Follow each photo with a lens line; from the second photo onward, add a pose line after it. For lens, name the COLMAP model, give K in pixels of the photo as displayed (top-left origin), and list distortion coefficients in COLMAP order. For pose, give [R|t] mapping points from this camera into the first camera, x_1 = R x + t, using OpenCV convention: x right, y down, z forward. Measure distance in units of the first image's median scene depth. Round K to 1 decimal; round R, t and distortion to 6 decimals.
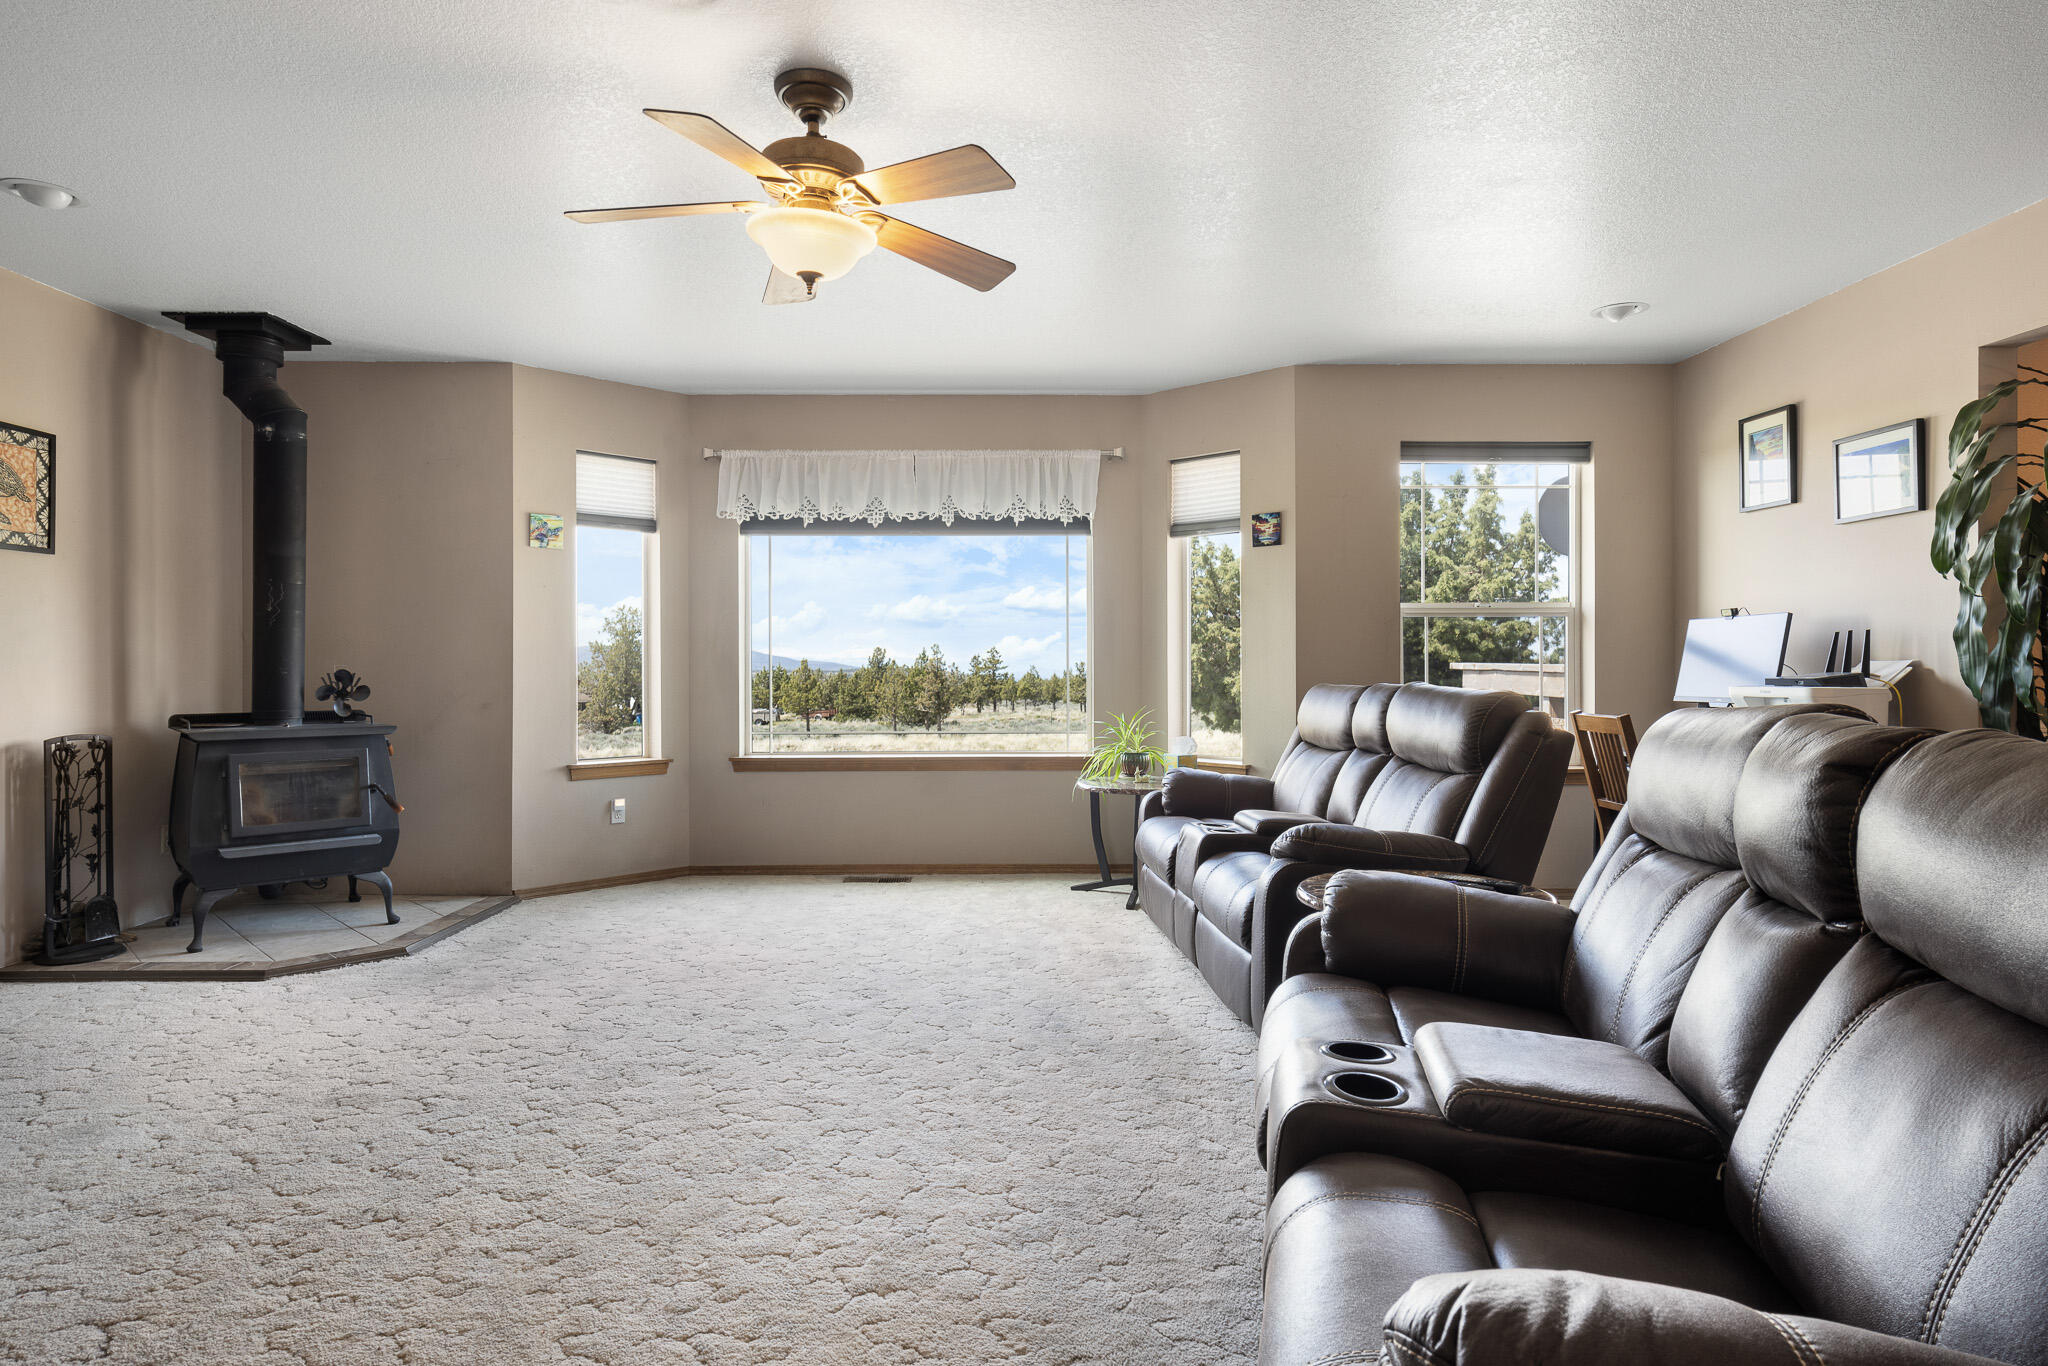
lens RADIAL K [[1120.6, 0, 1024.0], [0, 1120.6, 683.0], [0, 0, 1]] dist [0.000454, 0.000126]
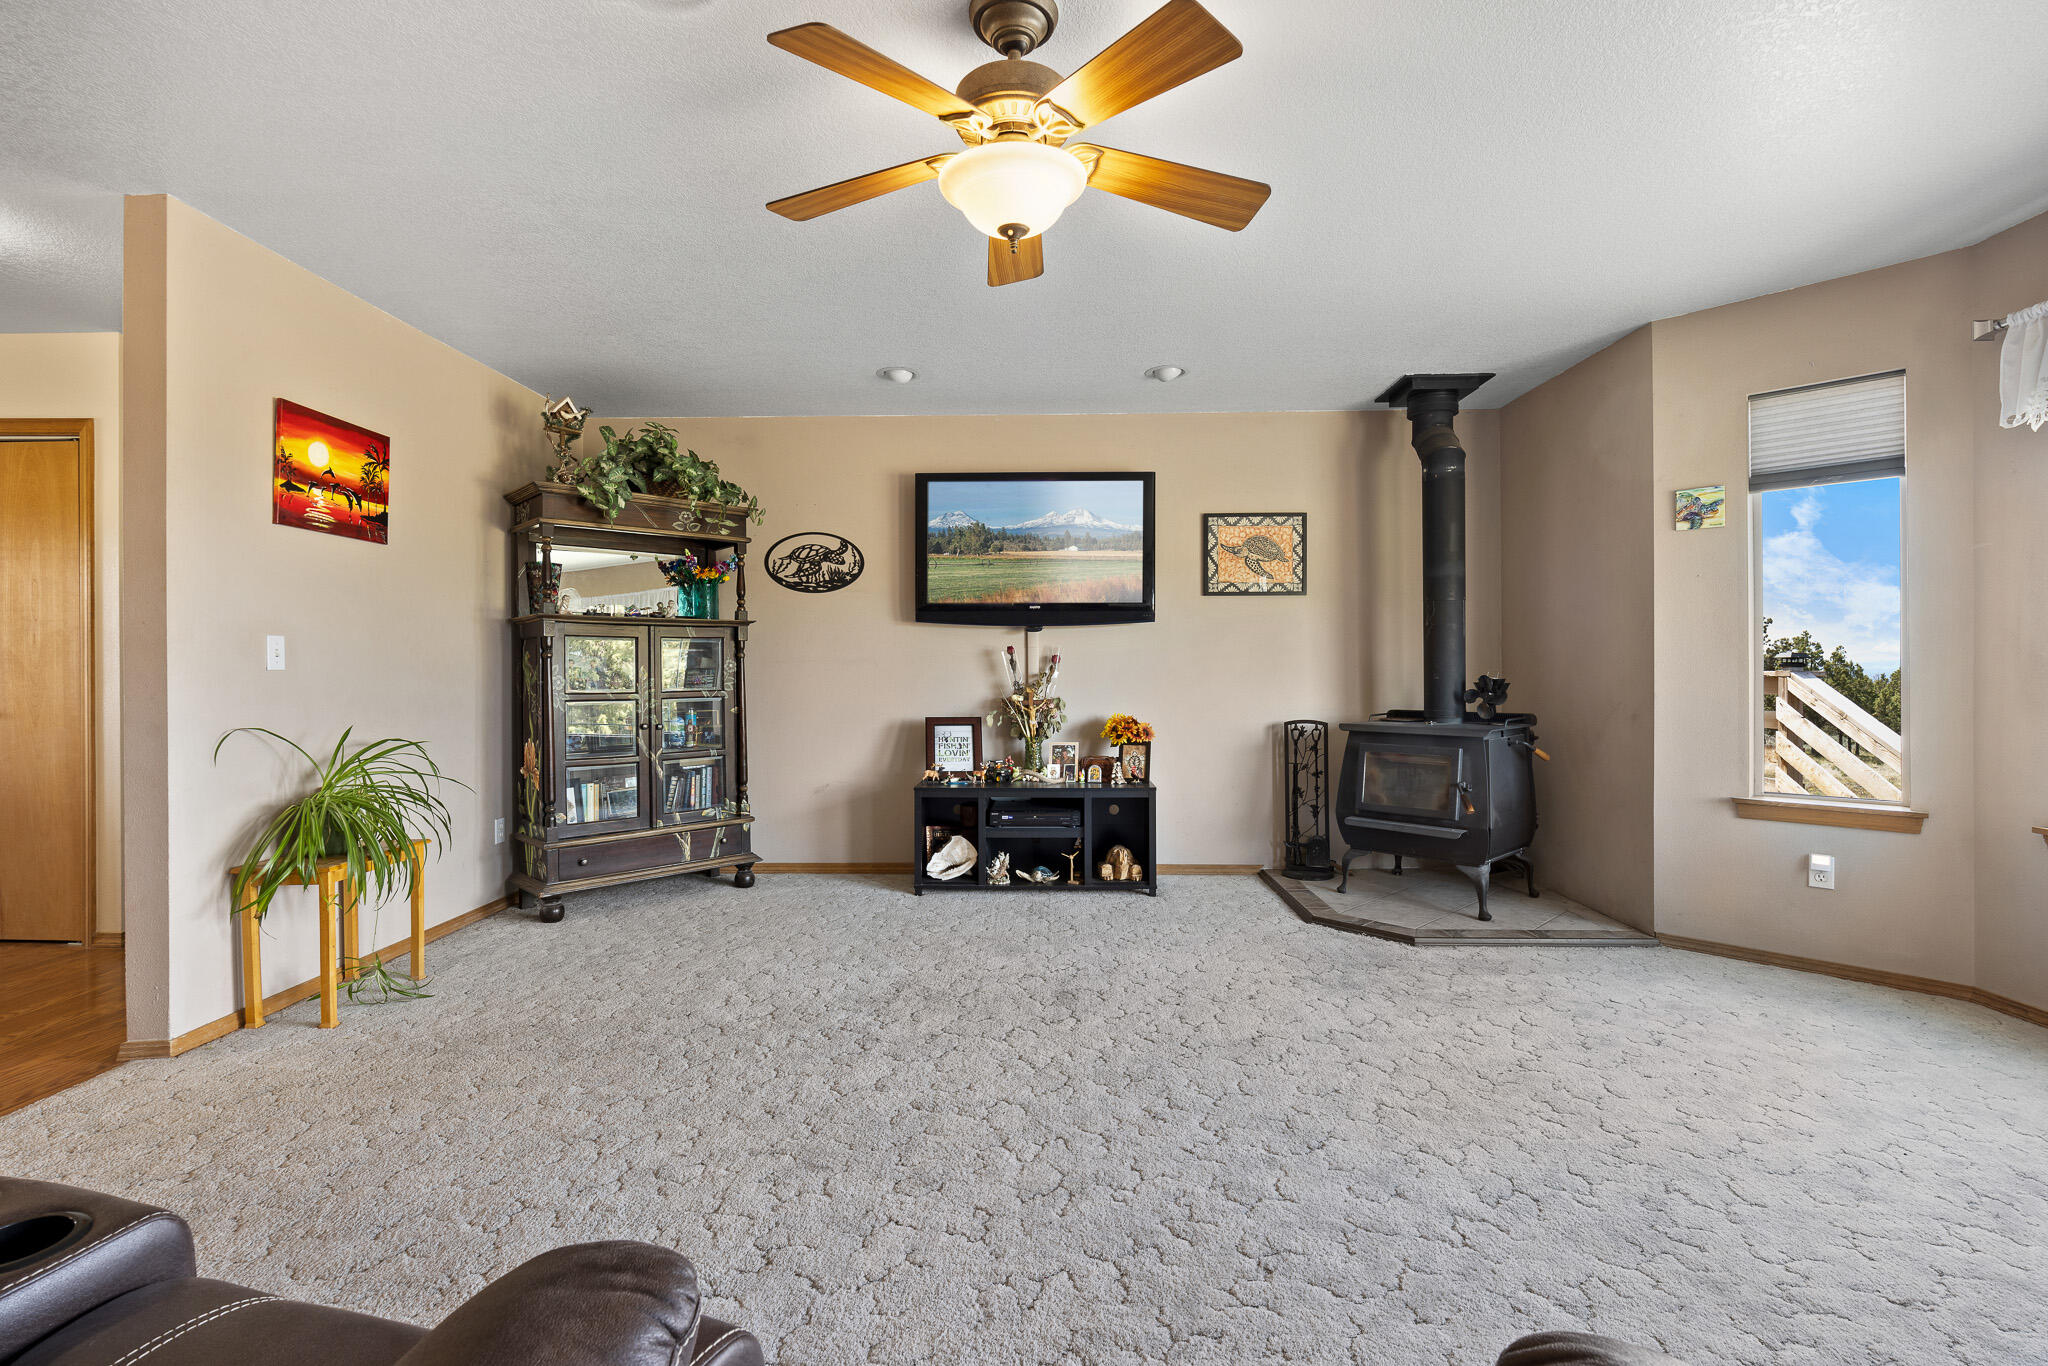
lens RADIAL K [[928.9, 0, 1028.7], [0, 928.9, 675.0], [0, 0, 1]] dist [-0.000960, -0.000445]
pose [[-0.039468, 0.004597, -0.999210, 0.356205], [-0.014019, 0.999888, 0.005153, -0.012353], [0.999122, 0.014211, -0.039399, 0.696742]]
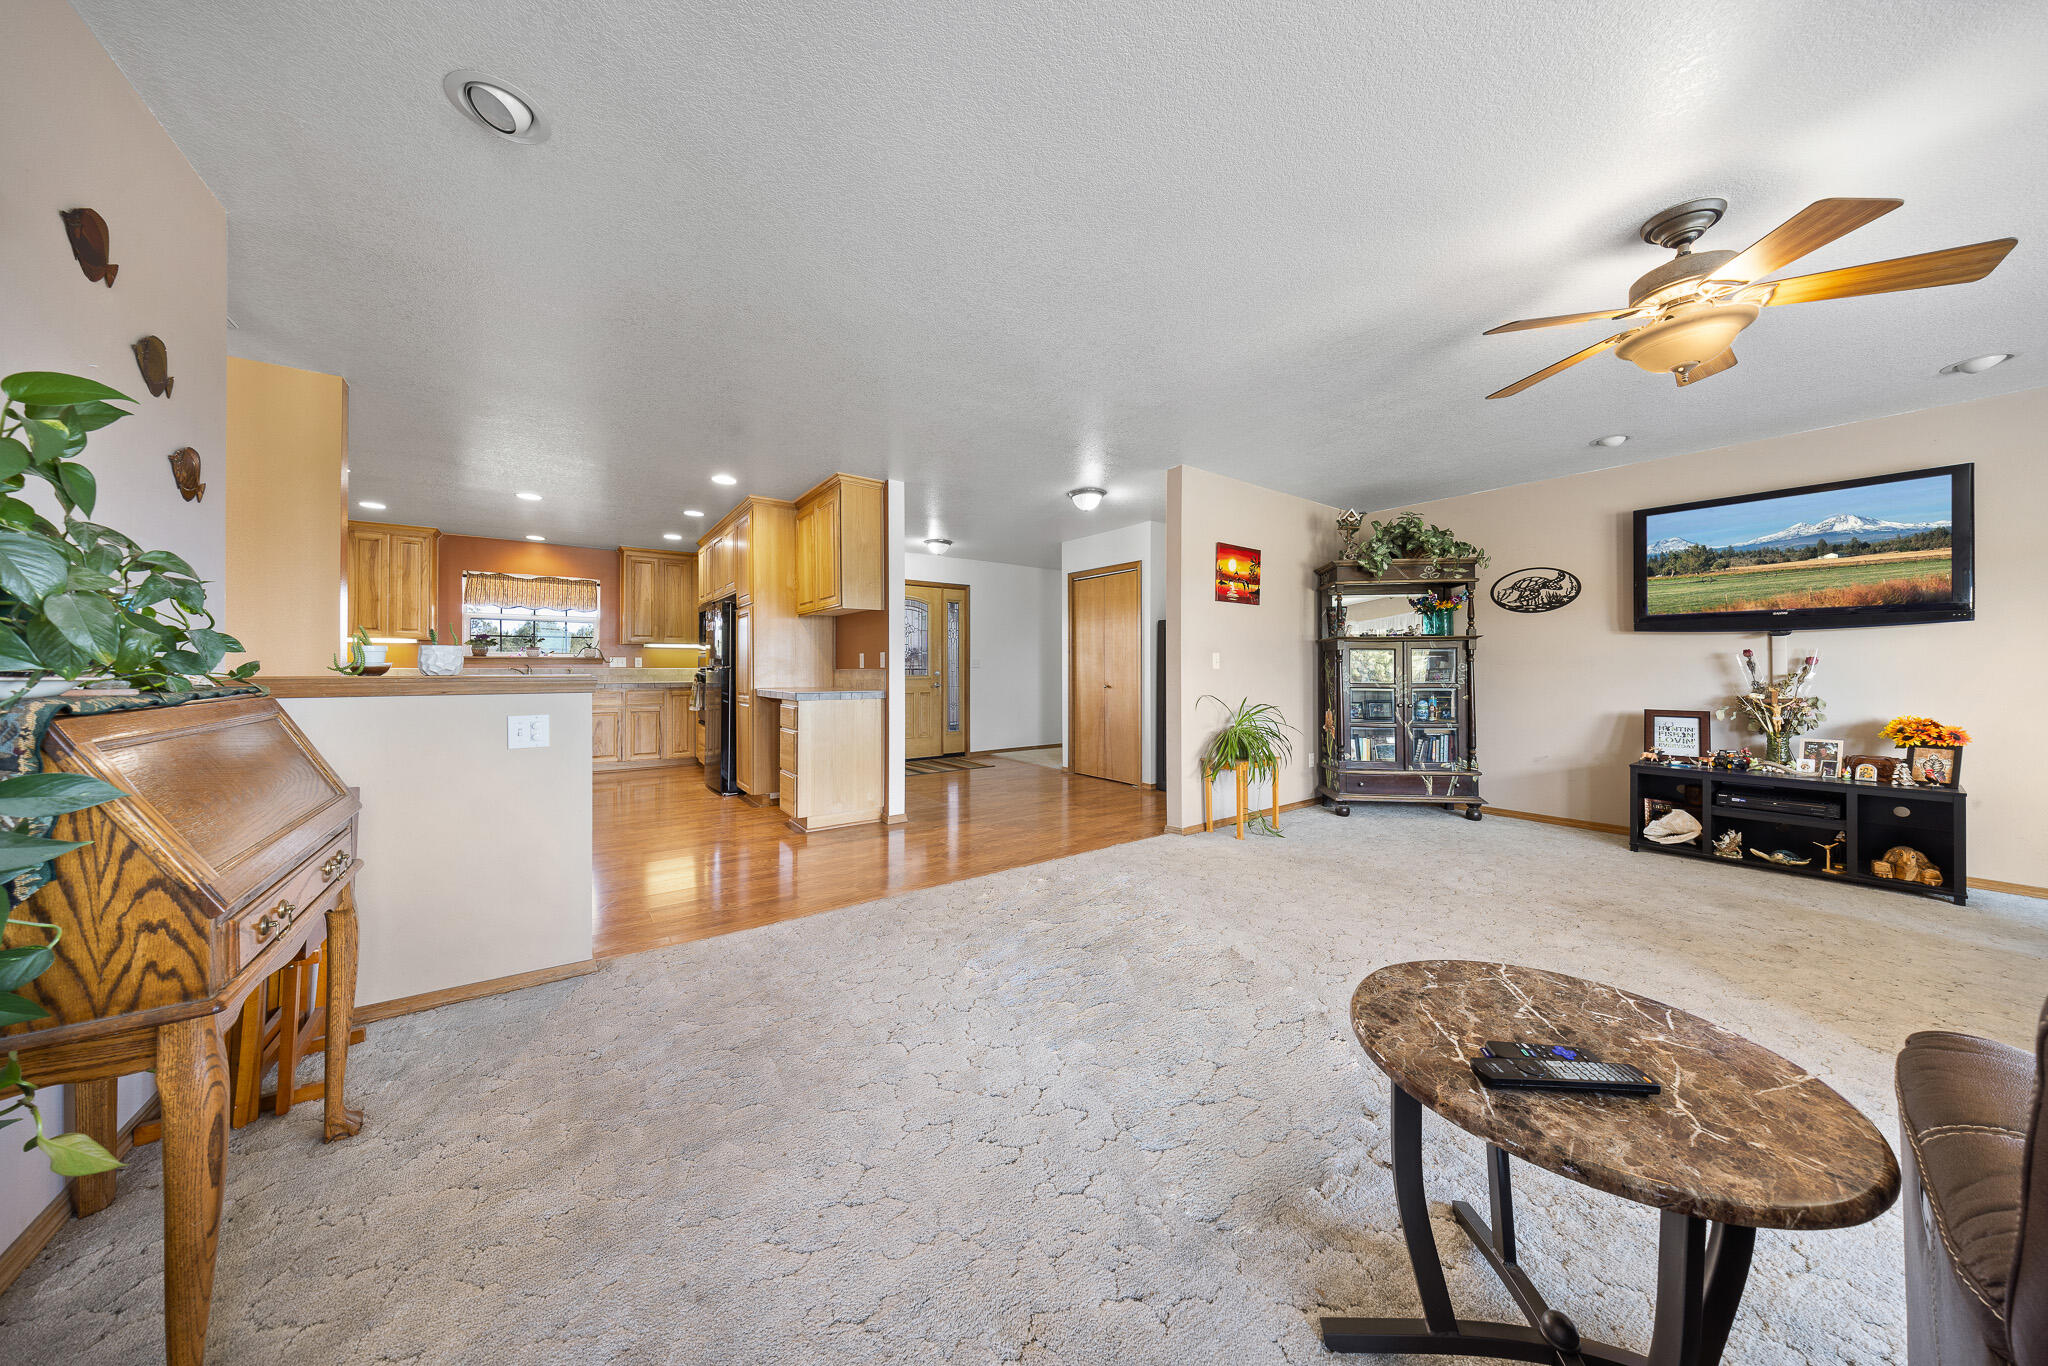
lens RADIAL K [[643.3, 0, 1028.8], [0, 643.3, 663.1], [0, 0, 1]] dist [-0.001275, -0.000069]
pose [[-0.814604, -0.006356, -0.579982, 0.542553], [-0.011057, 0.999928, 0.004572, -0.016397], [0.579912, 0.010137, -0.814616, 0.777770]]
